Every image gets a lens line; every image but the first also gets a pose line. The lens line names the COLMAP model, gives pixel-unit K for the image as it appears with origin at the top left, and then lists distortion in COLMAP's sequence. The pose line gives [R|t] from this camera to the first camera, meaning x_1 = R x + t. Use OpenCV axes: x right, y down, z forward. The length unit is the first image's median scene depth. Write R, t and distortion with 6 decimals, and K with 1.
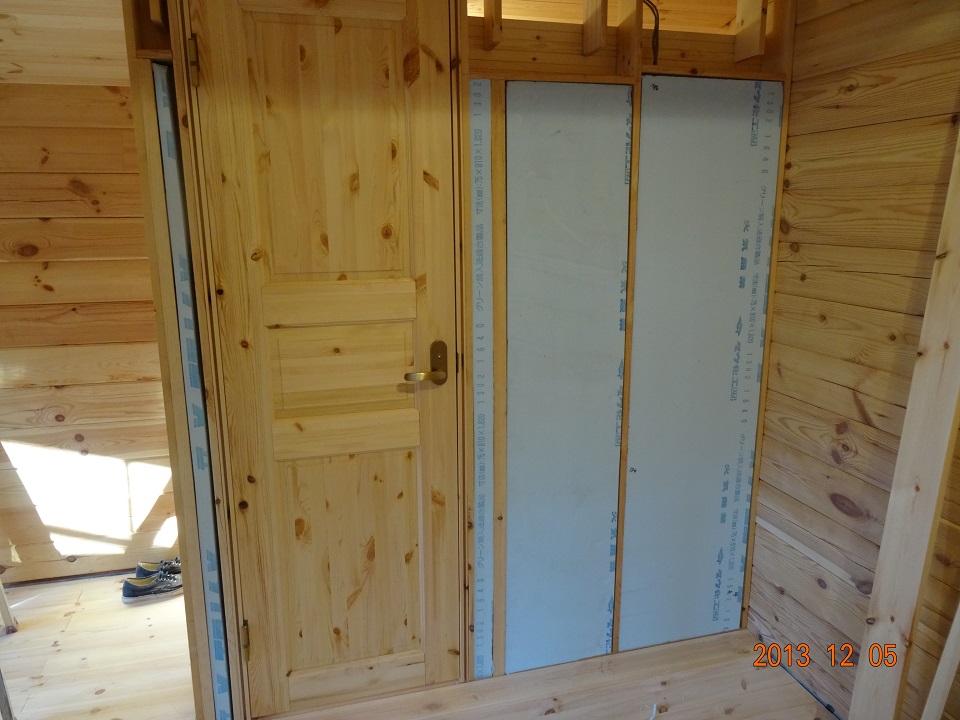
lens RADIAL K [[688.9, 0, 476.9], [0, 688.9, 359.9], [0, 0, 1]] dist [-0.013312, -0.001502]
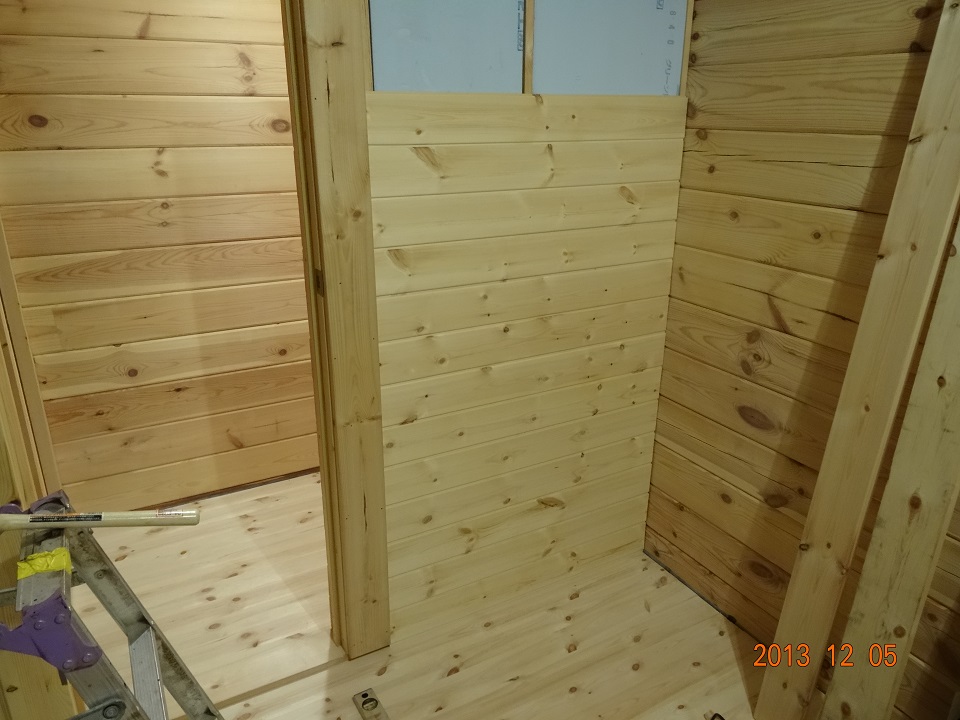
lens RADIAL K [[688.9, 0, 484.8], [0, 688.9, 359.4], [0, 0, 1]] dist [-0.013312, -0.001502]
pose [[0.970895, -0.070916, 0.228767, -0.030077], [0.039636, 0.989563, 0.138540, -0.012089], [-0.236204, -0.125441, 0.963573, 0.191494]]
